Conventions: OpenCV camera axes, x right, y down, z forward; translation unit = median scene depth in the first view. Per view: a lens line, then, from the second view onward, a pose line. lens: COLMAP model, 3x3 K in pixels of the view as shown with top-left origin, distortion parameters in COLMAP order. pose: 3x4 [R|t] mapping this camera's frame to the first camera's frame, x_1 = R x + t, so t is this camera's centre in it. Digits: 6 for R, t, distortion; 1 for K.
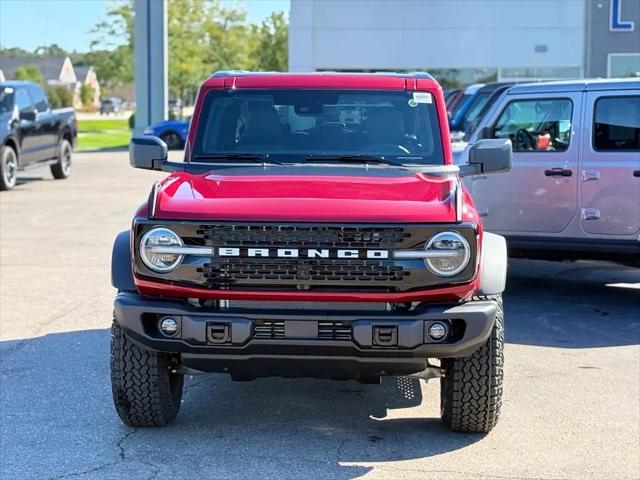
lens RADIAL K [[1460.7, 0, 320.8], [0, 1460.7, 261.8], [0, 0, 1]] dist [0.129149, 0.718591]
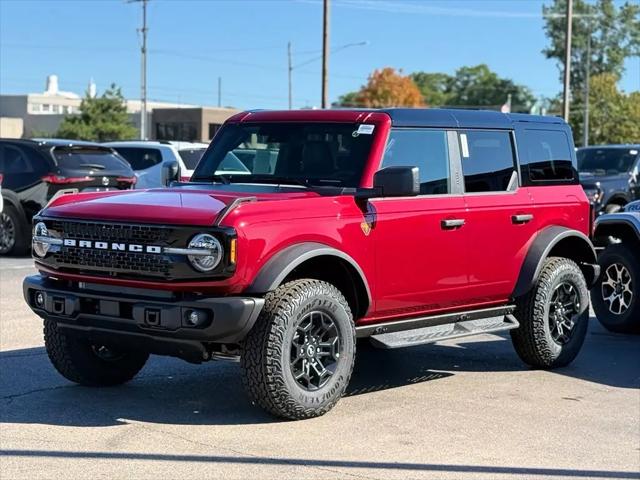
lens RADIAL K [[1447.2, 0, 320.0], [0, 1447.2, 240.0], [0, 0, 1]] dist [0.090978, 0.500630]
pose [[0.809444, 0.041644, -0.585718, 0.848909], [-0.080099, 0.995989, -0.039881, 0.023722], [0.581708, 0.079197, 0.809533, 0.108538]]
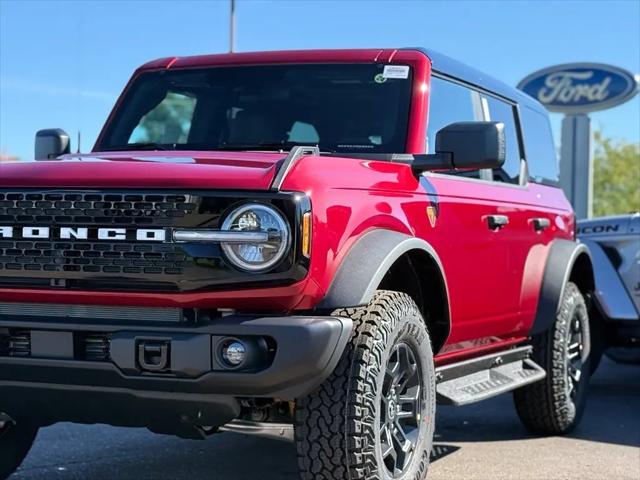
lens RADIAL K [[1415.7, 0, 320.0], [0, 1415.7, 240.0], [0, 0, 1]] dist [0.097695, 0.244157]
pose [[0.943205, 0.008886, -0.332092, 0.330576], [-0.051605, 0.991427, -0.120041, 0.071920], [0.328178, 0.130361, 0.935577, 0.408278]]
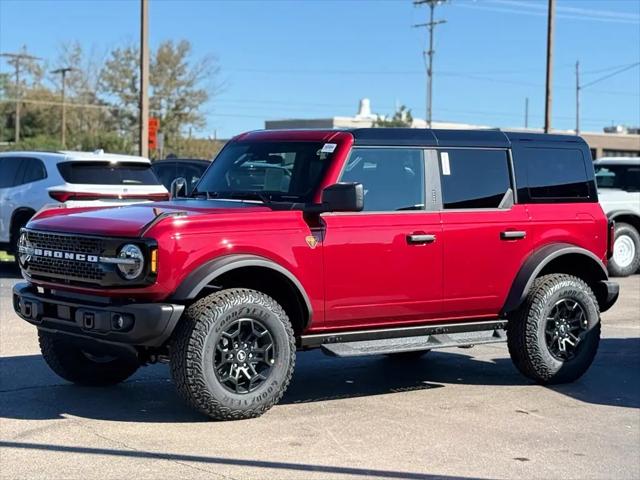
lens RADIAL K [[1447.2, 0, 320.0], [0, 1447.2, 240.0], [0, 0, 1]] dist [0.090978, 0.500630]
pose [[0.660801, 0.039650, -0.749513, 1.149021], [-0.098903, 0.994496, -0.034586, 0.003002], [0.744017, 0.096983, 0.661085, 0.285525]]
